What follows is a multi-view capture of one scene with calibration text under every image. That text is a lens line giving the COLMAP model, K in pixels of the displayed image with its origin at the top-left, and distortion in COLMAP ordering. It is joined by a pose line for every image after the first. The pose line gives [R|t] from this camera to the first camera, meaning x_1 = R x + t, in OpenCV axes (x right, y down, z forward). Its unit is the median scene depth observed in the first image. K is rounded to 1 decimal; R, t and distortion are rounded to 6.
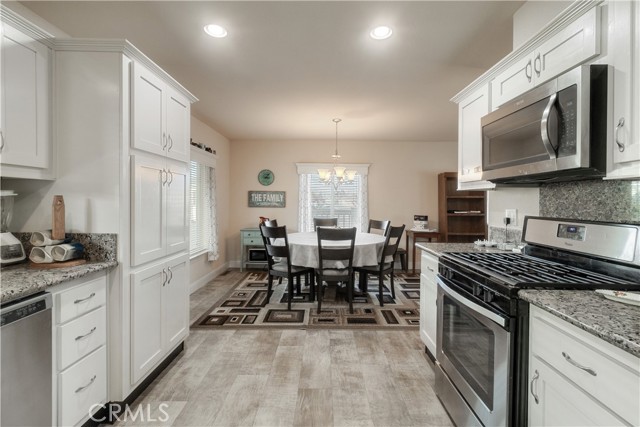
lens RADIAL K [[297.7, 0, 323.1], [0, 297.7, 203.5], [0, 0, 1]] dist [0.001521, 0.000393]
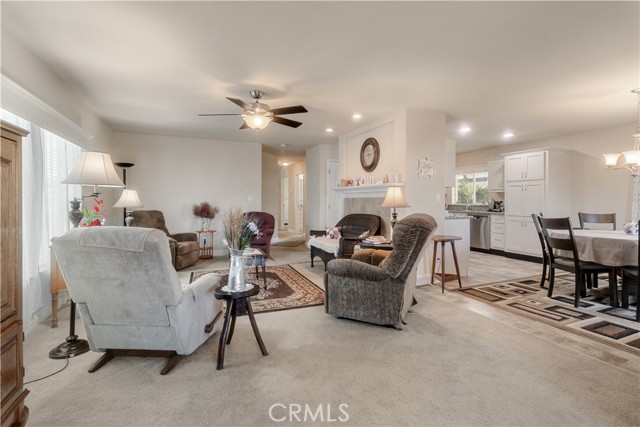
lens RADIAL K [[299.2, 0, 318.7], [0, 299.2, 201.3], [0, 0, 1]] dist [0.000651, 0.000294]
pose [[-0.922307, -0.009932, -0.386330, 2.854401], [-0.010762, 0.999942, -0.000016, 0.074236], [0.386308, 0.004143, -0.922361, 3.502082]]
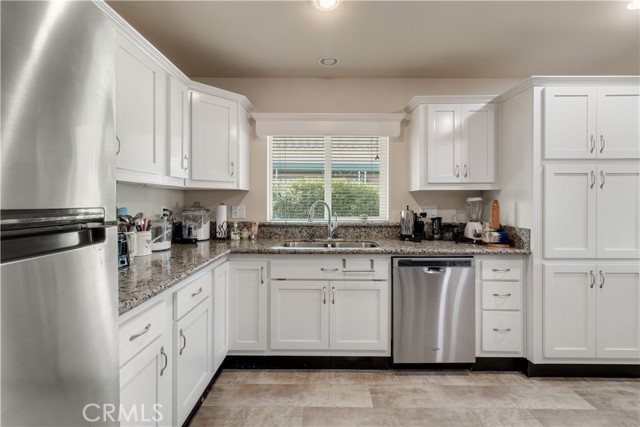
lens RADIAL K [[297.7, 0, 323.1], [0, 297.7, 203.5], [0, 0, 1]] dist [0.001521, 0.000393]
pose [[-0.006628, -0.006628, -0.999956, 0.585165], [-0.007927, 0.999947, -0.006576, 0.007923], [0.999947, 0.007883, -0.006680, 0.120187]]
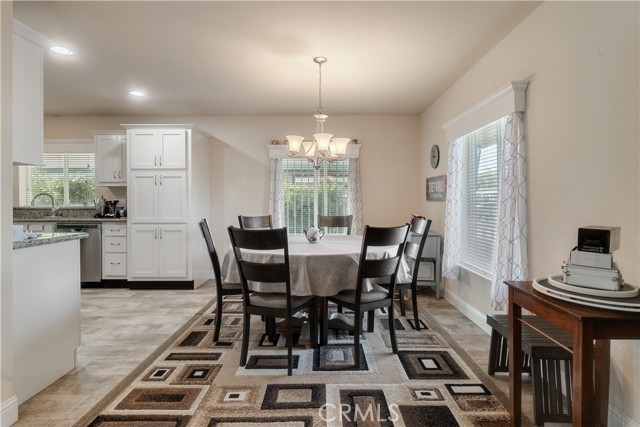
lens RADIAL K [[335.4, 0, 322.1], [0, 335.4, 201.5], [0, 0, 1]] dist [0.000986, 0.000035]
pose [[-0.006438, -0.010341, -0.999926, 1.893685], [-0.003107, 0.999942, -0.010321, 0.077110], [0.999974, 0.003040, -0.006470, 2.506083]]
